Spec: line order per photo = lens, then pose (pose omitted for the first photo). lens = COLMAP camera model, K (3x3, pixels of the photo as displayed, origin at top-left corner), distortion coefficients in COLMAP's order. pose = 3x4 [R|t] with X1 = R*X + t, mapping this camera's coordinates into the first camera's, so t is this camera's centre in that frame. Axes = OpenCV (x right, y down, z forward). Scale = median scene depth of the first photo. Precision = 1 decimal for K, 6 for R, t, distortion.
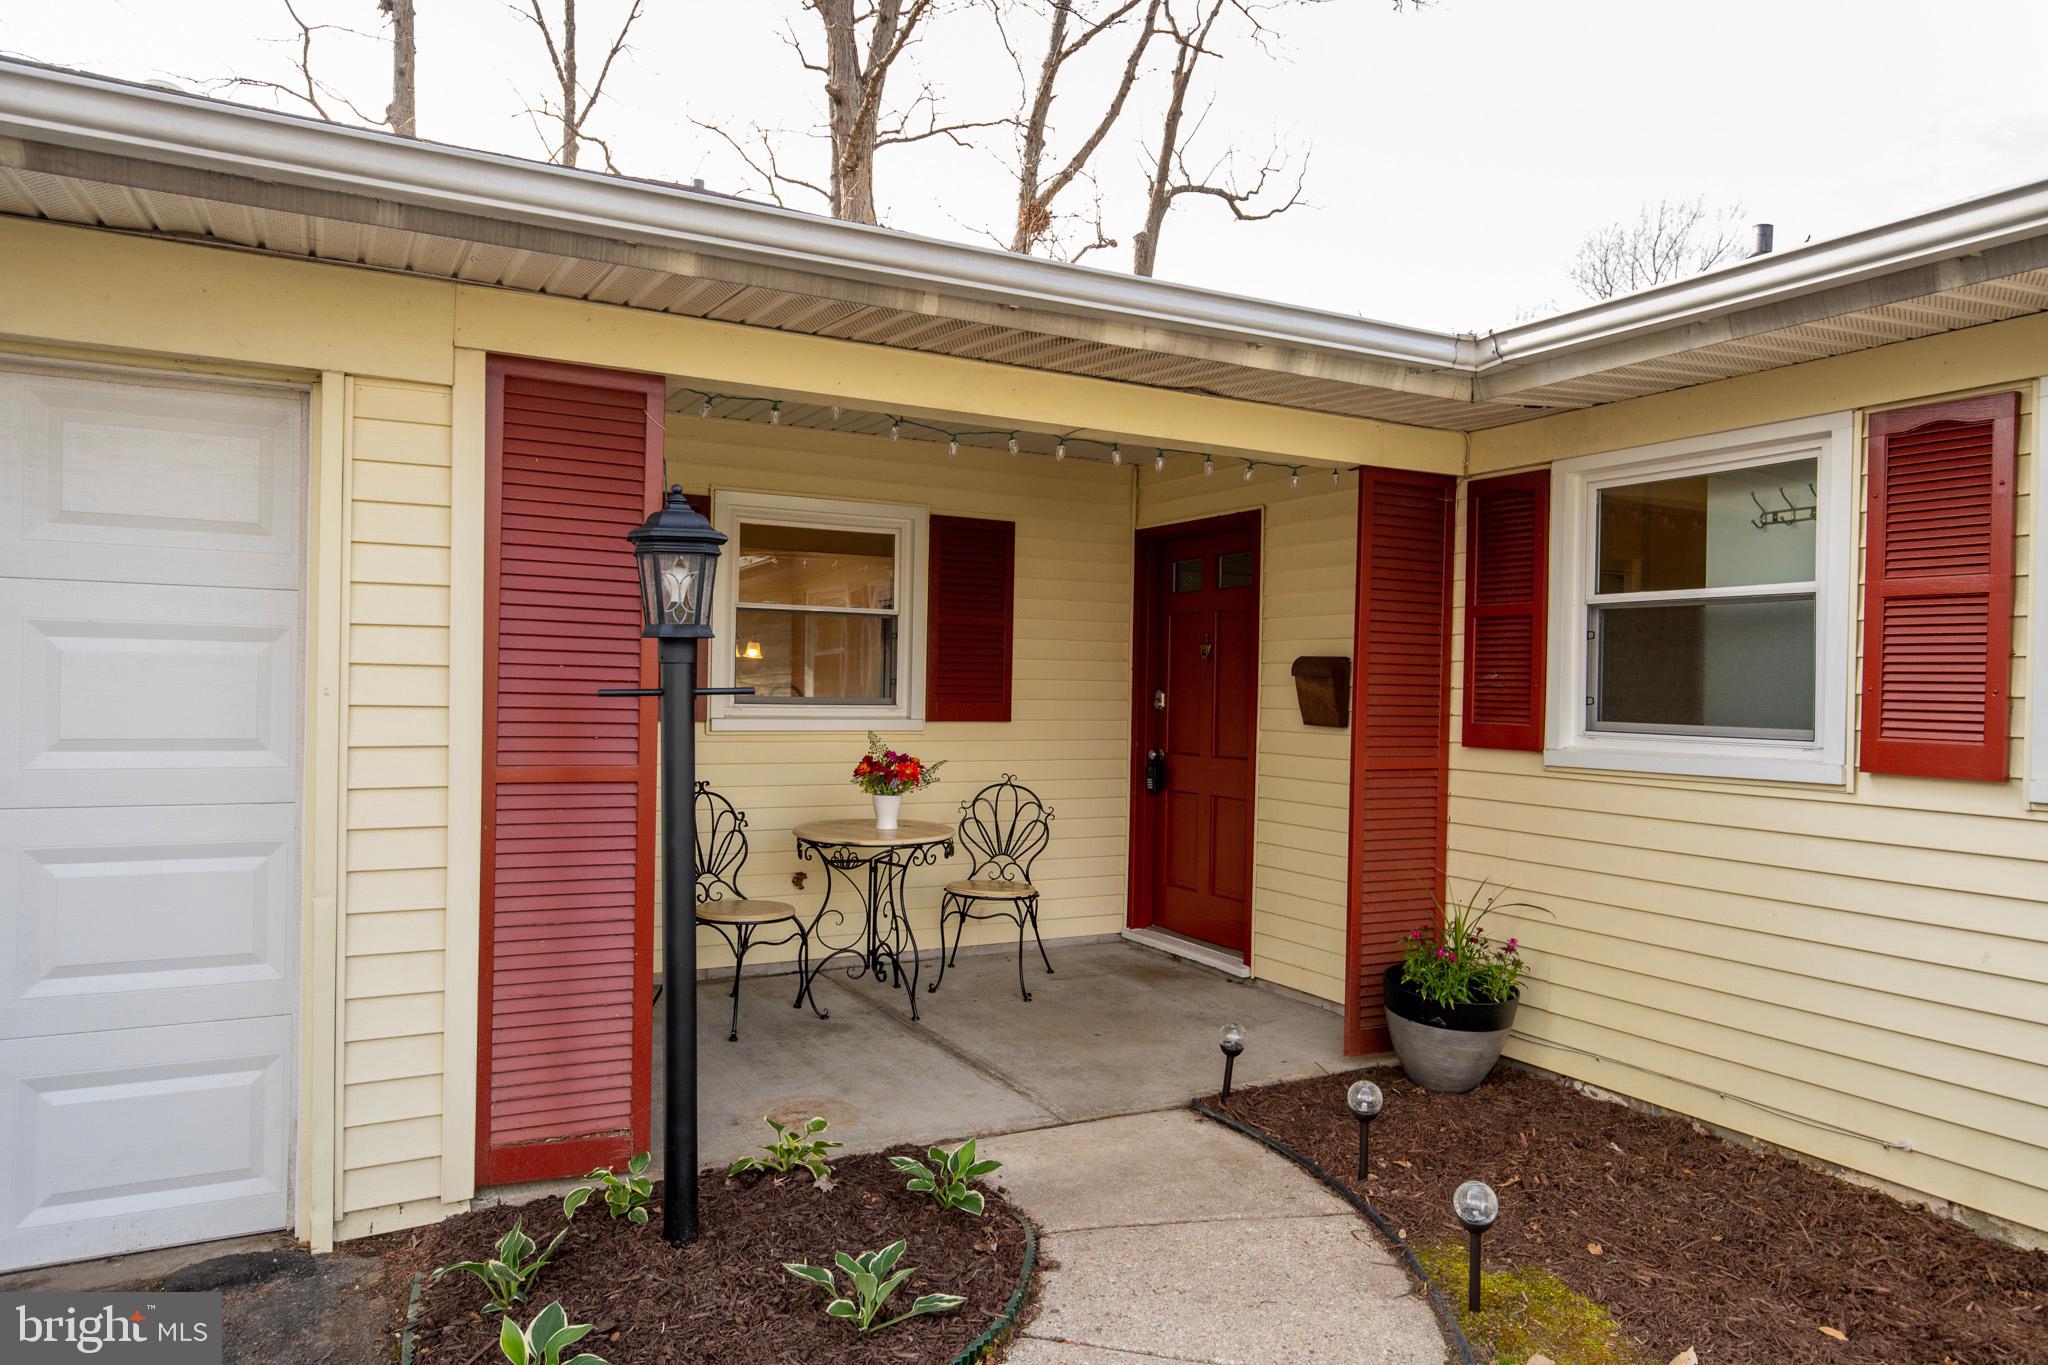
lens RADIAL K [[1344.7, 0, 1027.2], [0, 1344.7, 683.9], [0, 0, 1]] dist [-0.002824, -0.000776]
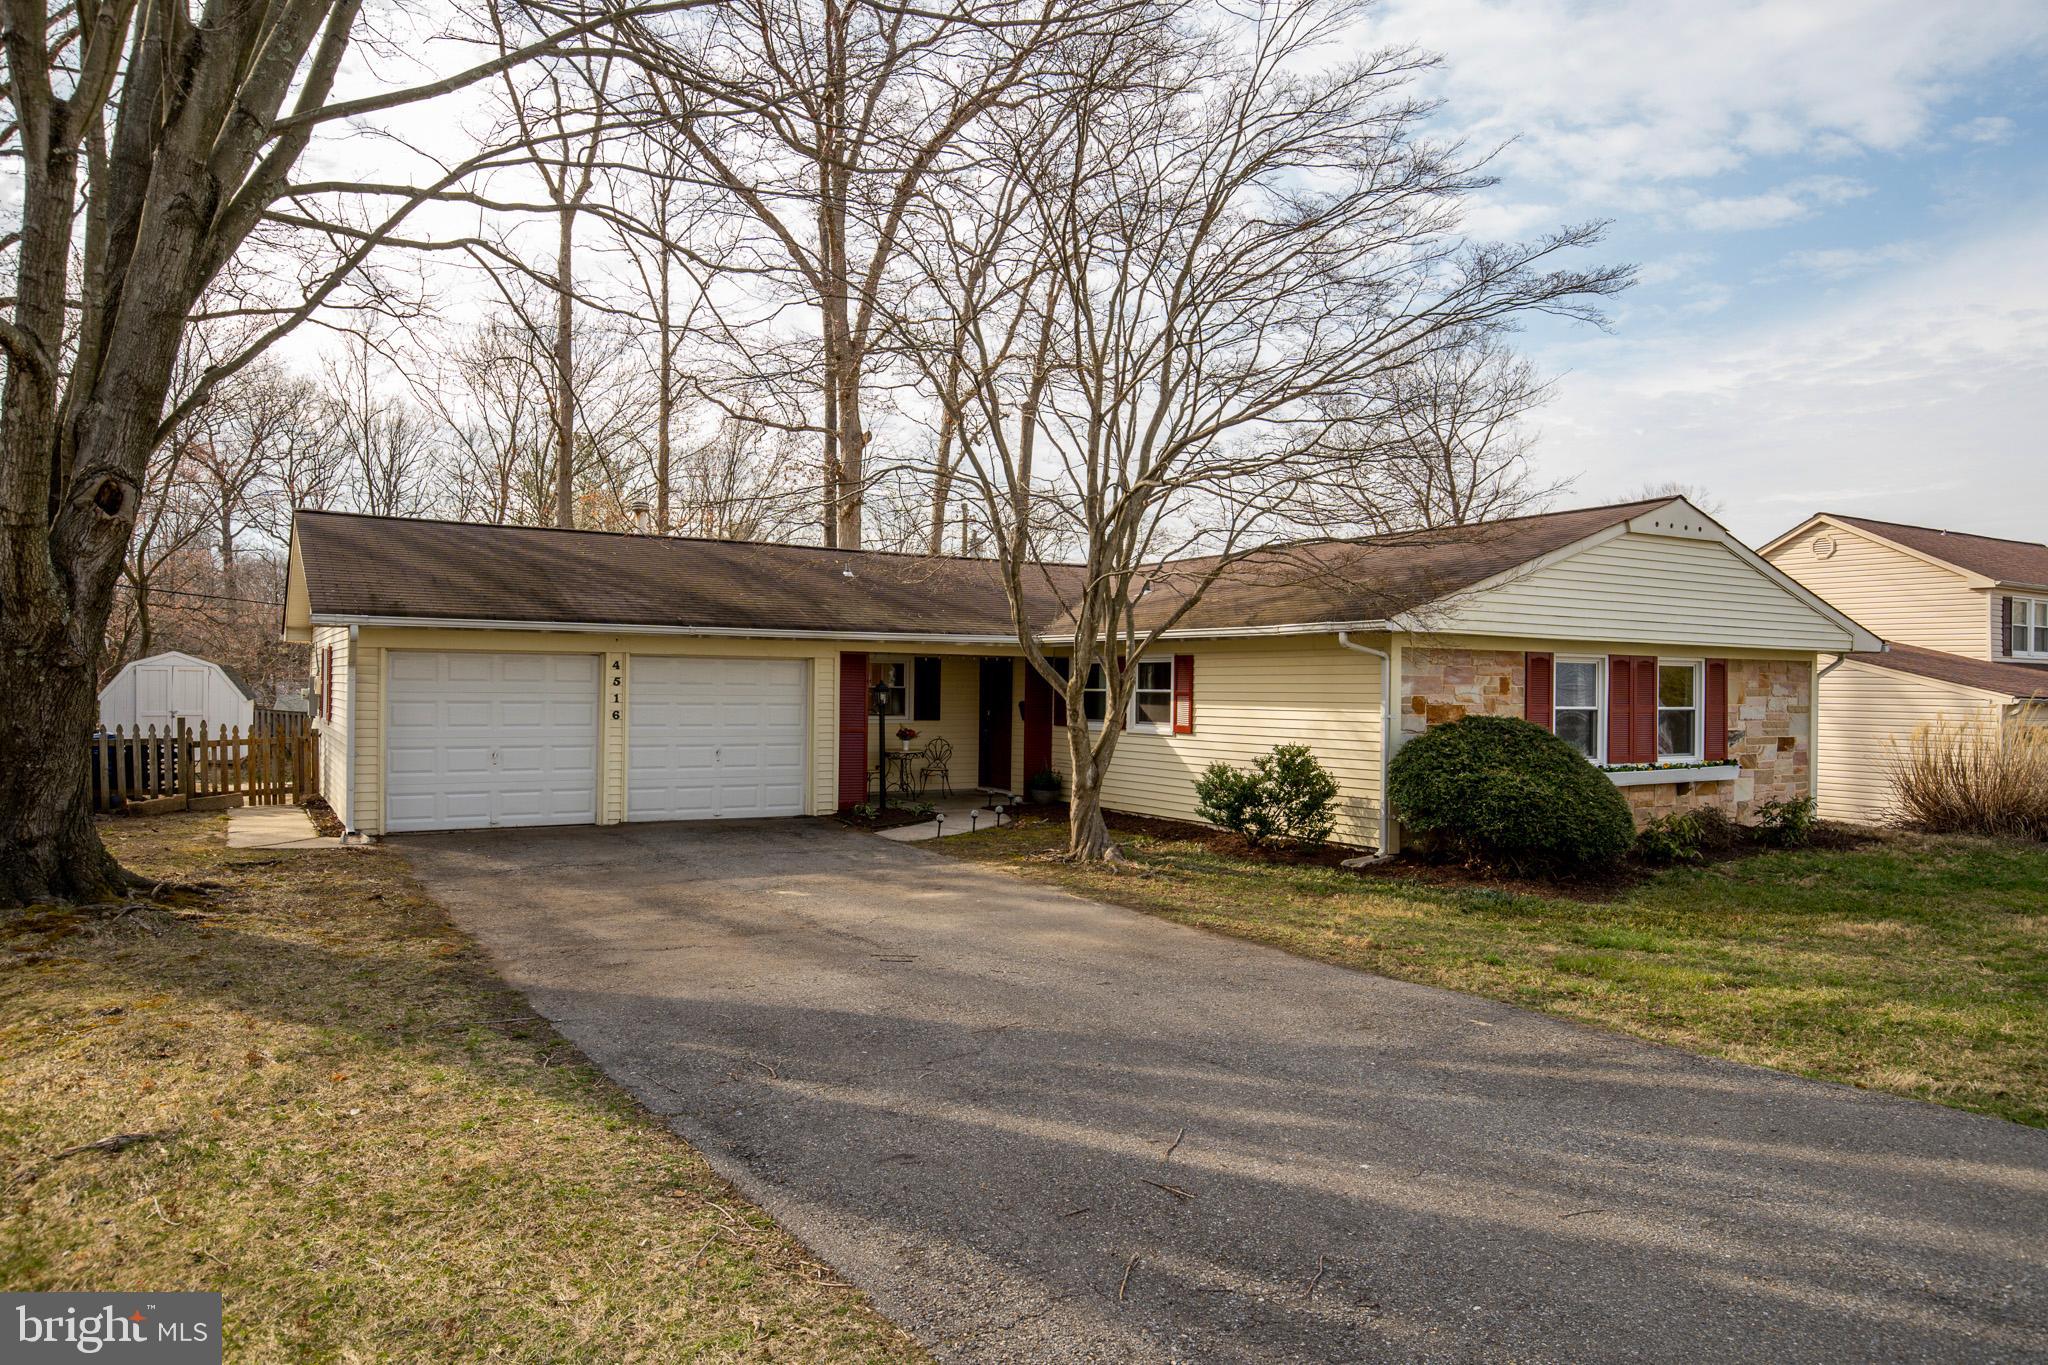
lens RADIAL K [[1344.7, 0, 1020.0], [0, 1344.7, 677.8], [0, 0, 1]] dist [-0.002824, -0.000776]
pose [[0.999085, -0.009424, 0.041724, 0.049362], [0.009722, 0.999929, -0.006956, -0.053490], [-0.041656, 0.007355, 0.999105, -2.374953]]
